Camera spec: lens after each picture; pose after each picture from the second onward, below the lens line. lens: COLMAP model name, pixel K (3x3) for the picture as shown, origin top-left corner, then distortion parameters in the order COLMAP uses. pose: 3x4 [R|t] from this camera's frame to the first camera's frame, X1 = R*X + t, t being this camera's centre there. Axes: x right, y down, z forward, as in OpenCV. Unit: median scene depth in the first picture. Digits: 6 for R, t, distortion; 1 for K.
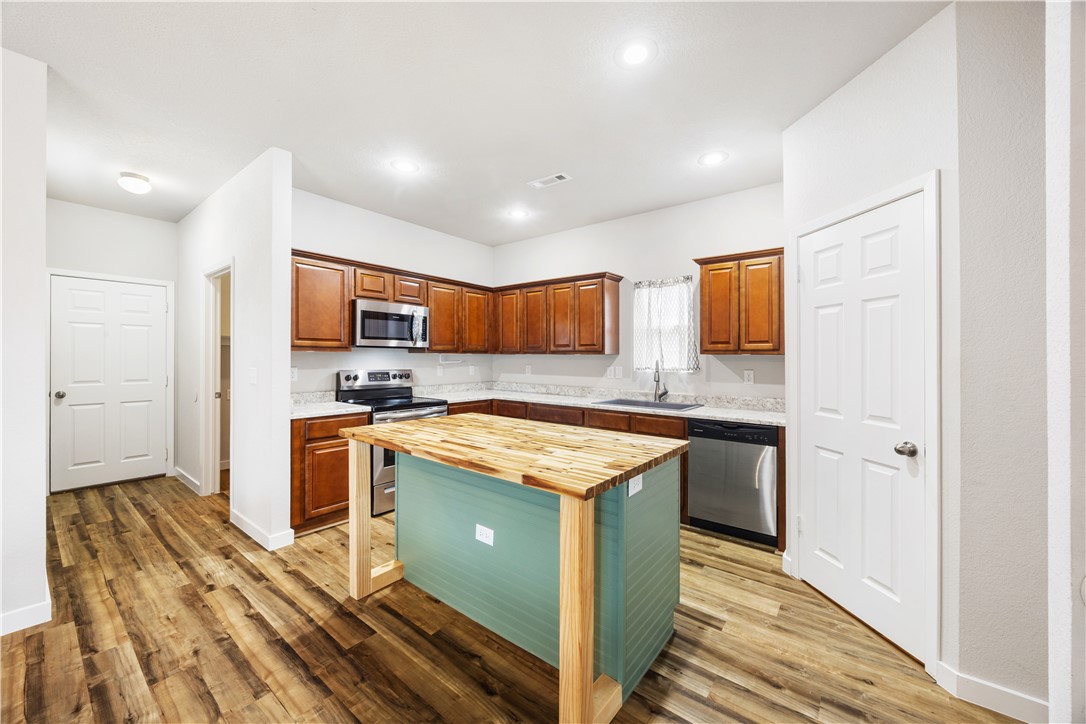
lens RADIAL K [[410.6, 0, 542.3], [0, 410.6, 357.2], [0, 0, 1]] dist [-0.001687, -0.000177]
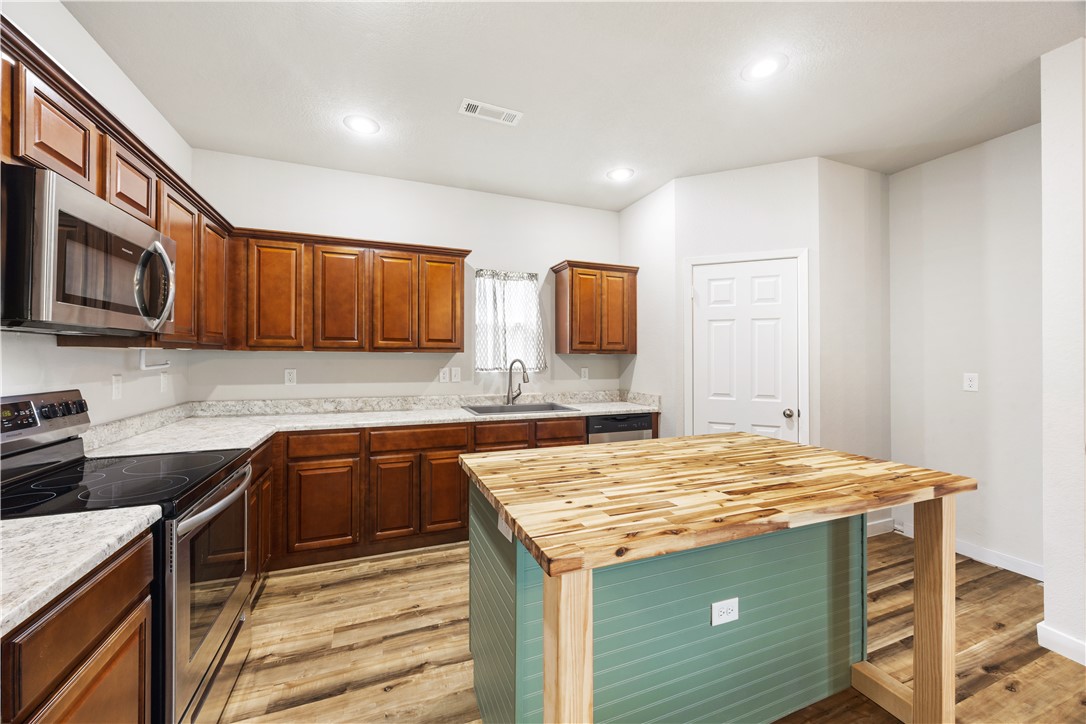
lens RADIAL K [[410.6, 0, 537.0], [0, 410.6, 350.8], [0, 0, 1]] dist [-0.001687, -0.000177]
pose [[0.509524, 0.009508, 0.860404, -0.481416], [-0.002110, 0.999950, -0.009801, -0.003132], [-0.860454, 0.003178, 0.509518, 0.483970]]
